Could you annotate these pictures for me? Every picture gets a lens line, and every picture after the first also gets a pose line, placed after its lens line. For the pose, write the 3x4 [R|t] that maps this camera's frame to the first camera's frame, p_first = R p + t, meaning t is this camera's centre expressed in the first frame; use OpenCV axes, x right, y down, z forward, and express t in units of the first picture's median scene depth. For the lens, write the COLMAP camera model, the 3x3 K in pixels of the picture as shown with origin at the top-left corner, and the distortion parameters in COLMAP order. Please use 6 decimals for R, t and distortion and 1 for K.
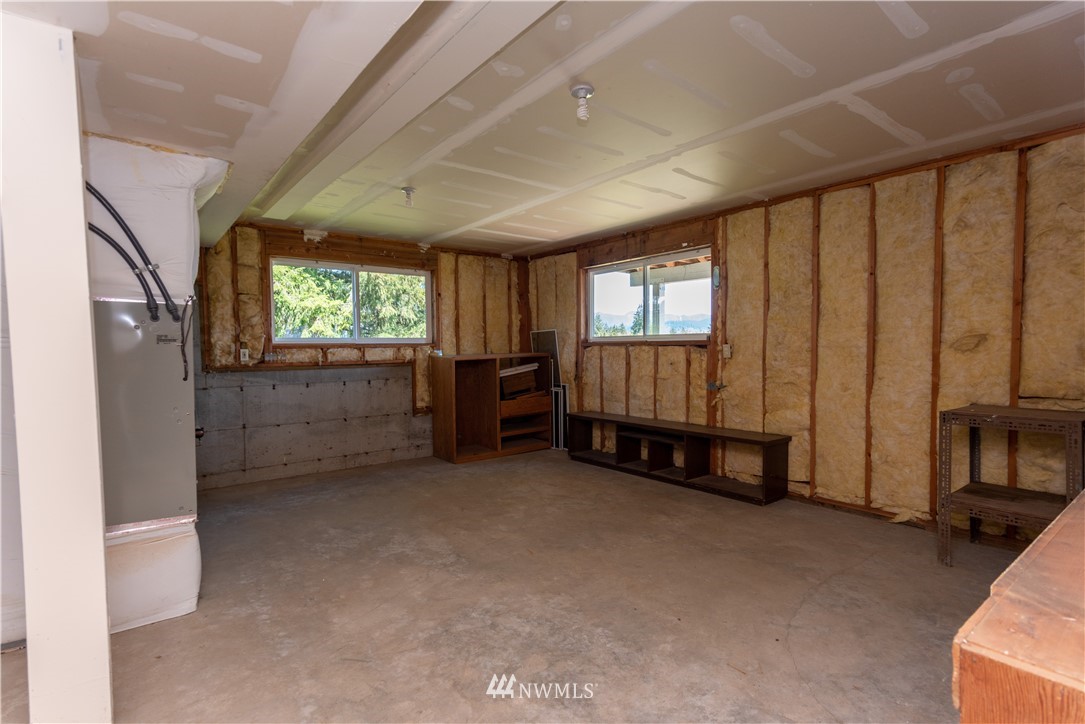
lens RADIAL K [[525.0, 0, 541.5], [0, 525.0, 363.7], [0, 0, 1]] dist [0.014153, 0.000389]
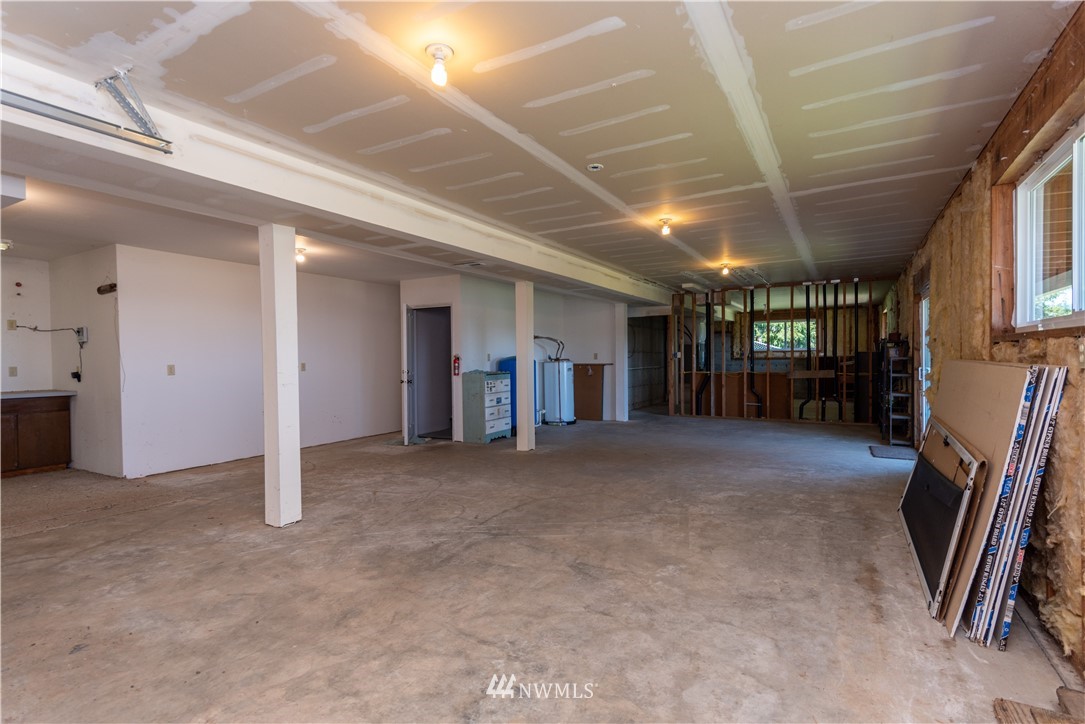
lens RADIAL K [[525.0, 0, 542.3], [0, 525.0, 361.9], [0, 0, 1]] dist [0.014153, 0.000389]
pose [[0.369955, 0.013523, -0.928951, 1.742201], [-0.029977, 0.999547, 0.002612, 0.049991], [0.928566, 0.026880, 0.370193, -1.146558]]
